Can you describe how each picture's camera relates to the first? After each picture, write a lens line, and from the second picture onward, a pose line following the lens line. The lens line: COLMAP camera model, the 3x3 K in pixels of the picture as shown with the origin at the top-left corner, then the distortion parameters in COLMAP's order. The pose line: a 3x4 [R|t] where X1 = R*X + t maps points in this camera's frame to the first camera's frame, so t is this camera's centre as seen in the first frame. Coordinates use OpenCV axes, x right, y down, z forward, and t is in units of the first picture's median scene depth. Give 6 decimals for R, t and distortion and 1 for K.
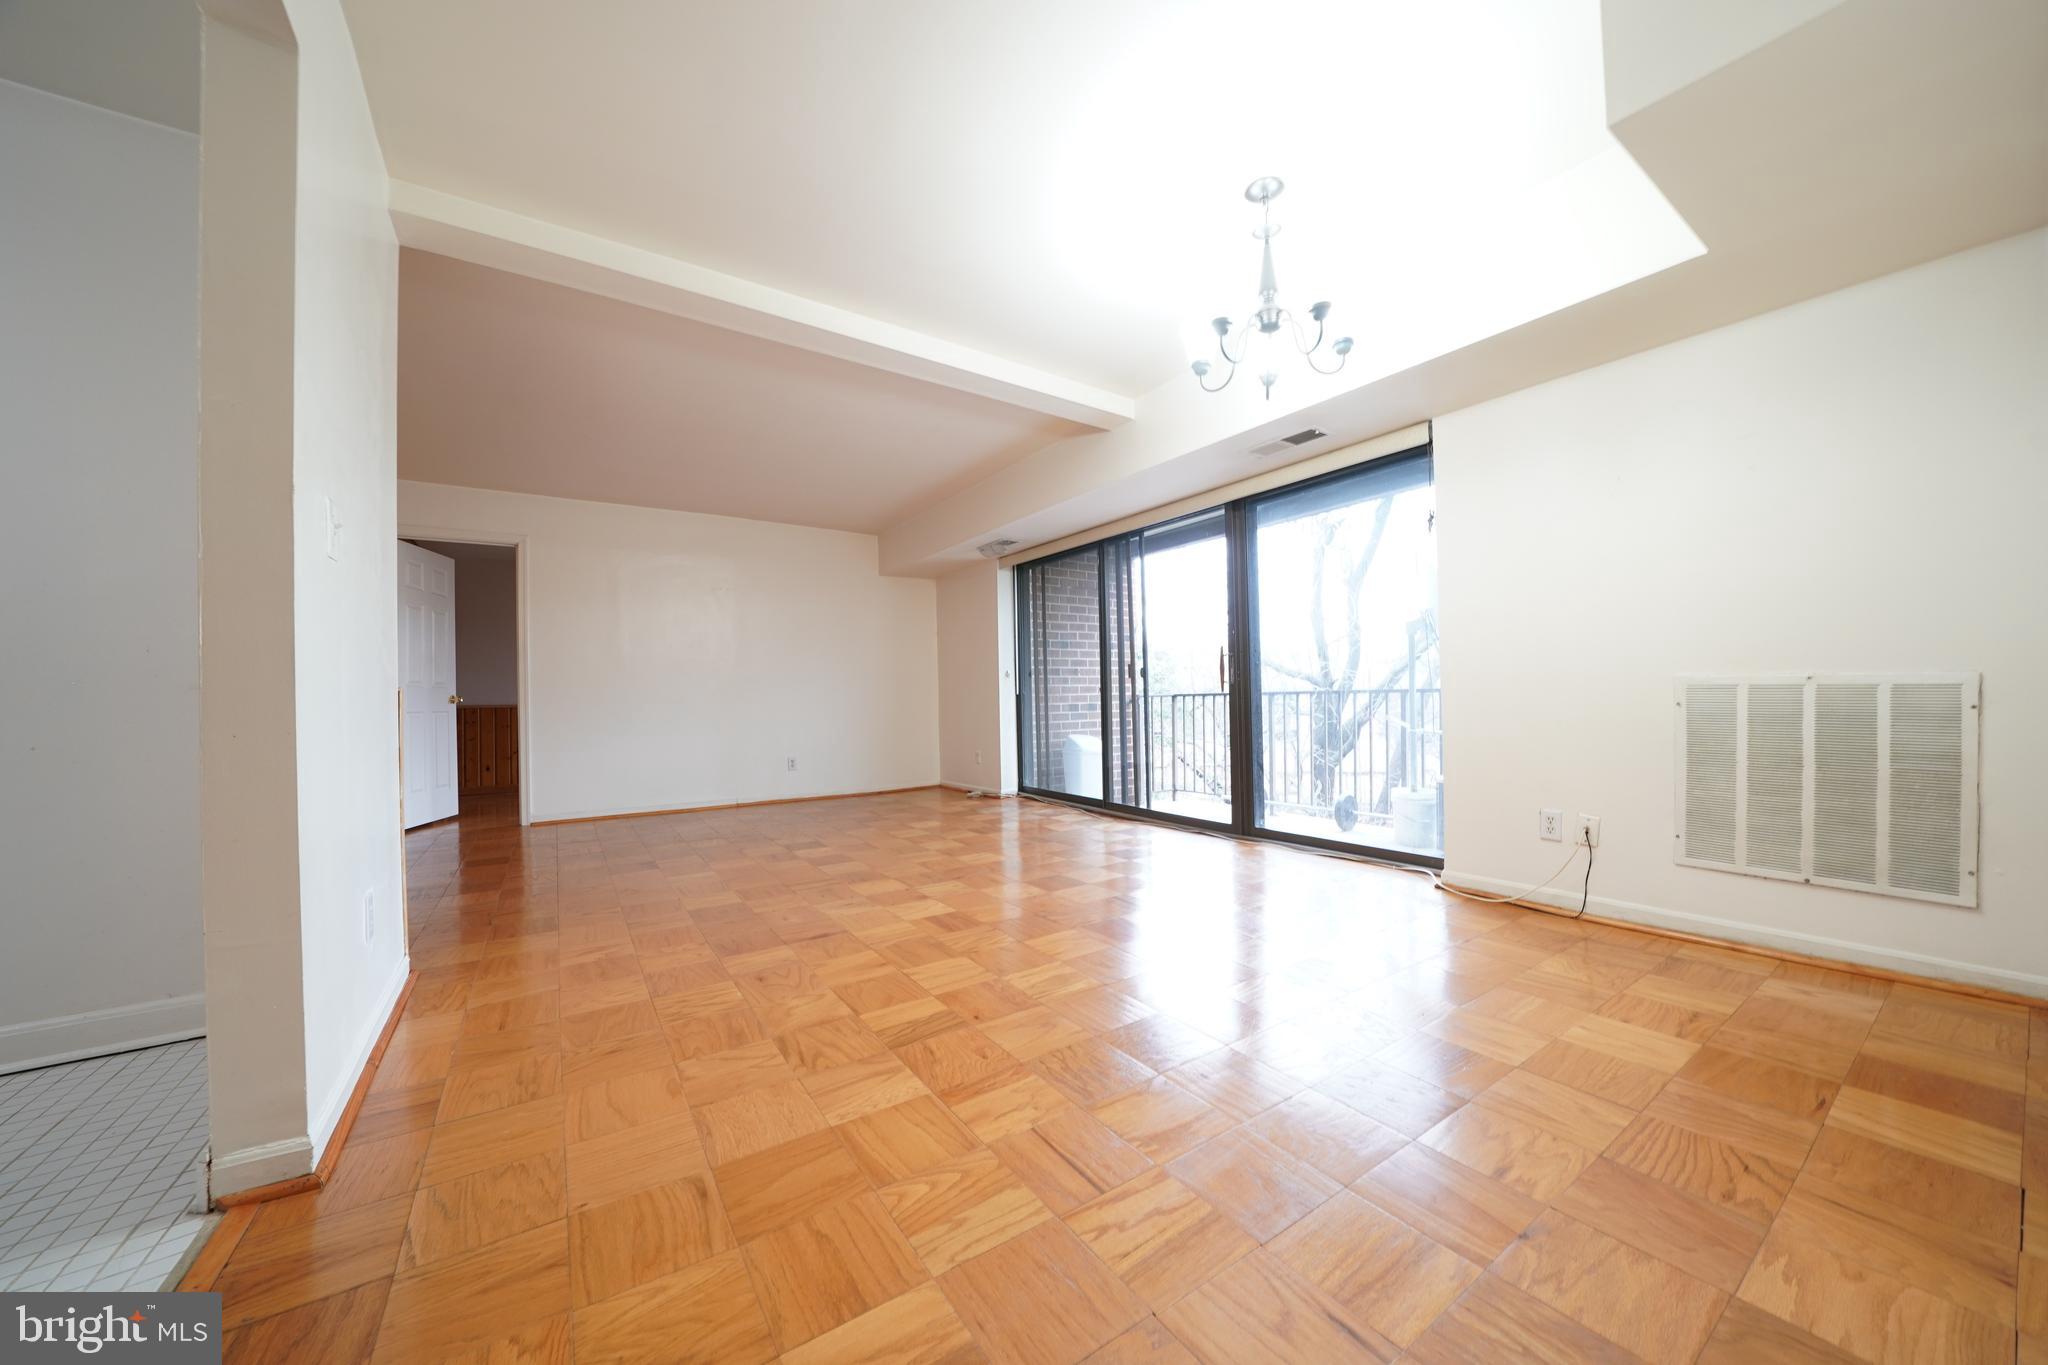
lens RADIAL K [[711.2, 0, 1013.0], [0, 711.2, 674.9], [0, 0, 1]] dist [-0.026052, 0.002420]
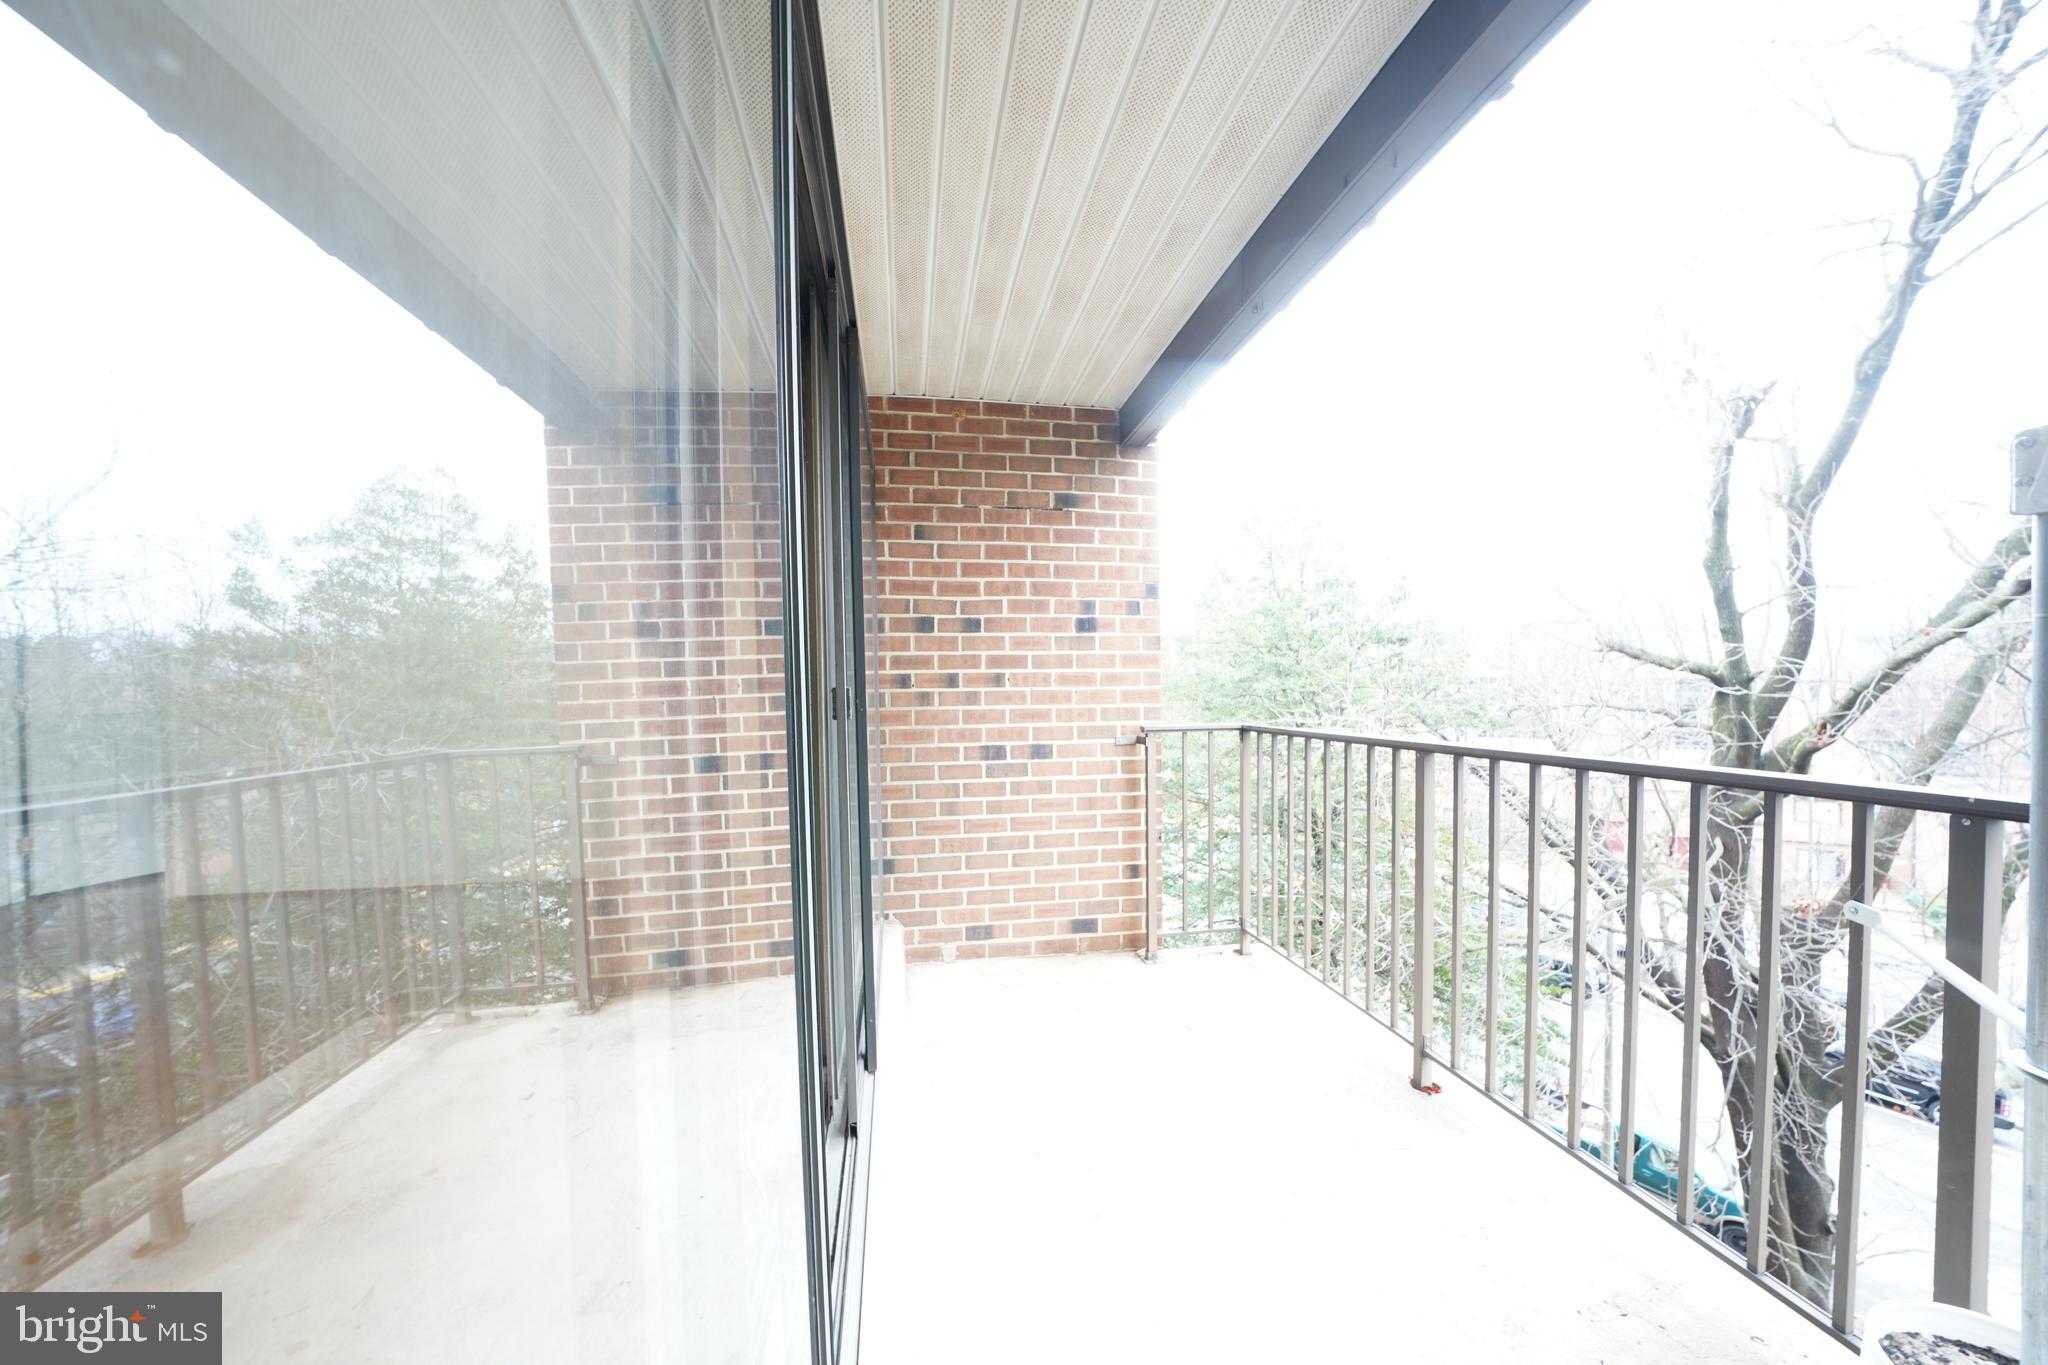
lens RADIAL K [[711.2, 0, 1025.5], [0, 711.2, 684.4], [0, 0, 1]] dist [-0.026052, 0.002420]
pose [[0.918748, 0.001115, -0.394843, 0.286708], [0.010703, 0.999558, 0.027728, -0.013775], [0.394700, -0.029701, 0.918330, 0.535577]]
